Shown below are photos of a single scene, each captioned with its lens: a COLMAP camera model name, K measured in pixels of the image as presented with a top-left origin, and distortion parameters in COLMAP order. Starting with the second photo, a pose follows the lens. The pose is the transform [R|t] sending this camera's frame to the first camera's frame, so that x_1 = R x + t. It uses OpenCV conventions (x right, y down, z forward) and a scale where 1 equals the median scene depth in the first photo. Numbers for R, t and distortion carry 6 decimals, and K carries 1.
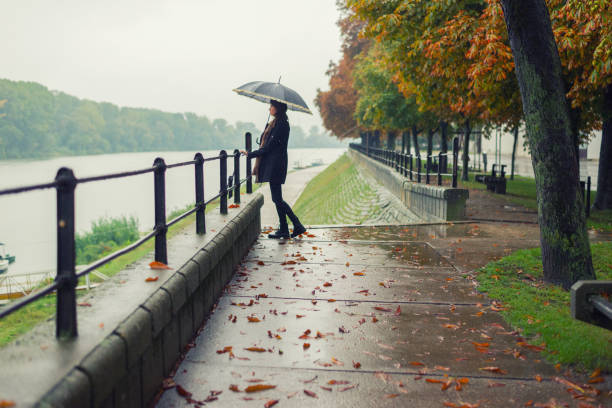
lens RADIAL K [[1003.1, 0, 306.6], [0, 1003.1, 154.3], [0, 0, 1]] dist [0.131651, -0.010064]
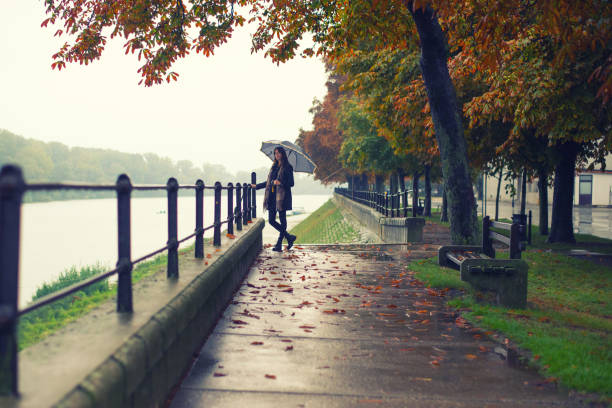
lens RADIAL K [[1551.6, 0, 306.4], [0, 1551.6, 204.7], [0, 0, 1]] dist [-0.093906, -0.090849]
pose [[0.999800, 0.000641, 0.019987, -0.013352], [-0.000522, 0.999982, -0.005938, 0.015461], [-0.019990, 0.005927, 0.999783, -0.489863]]
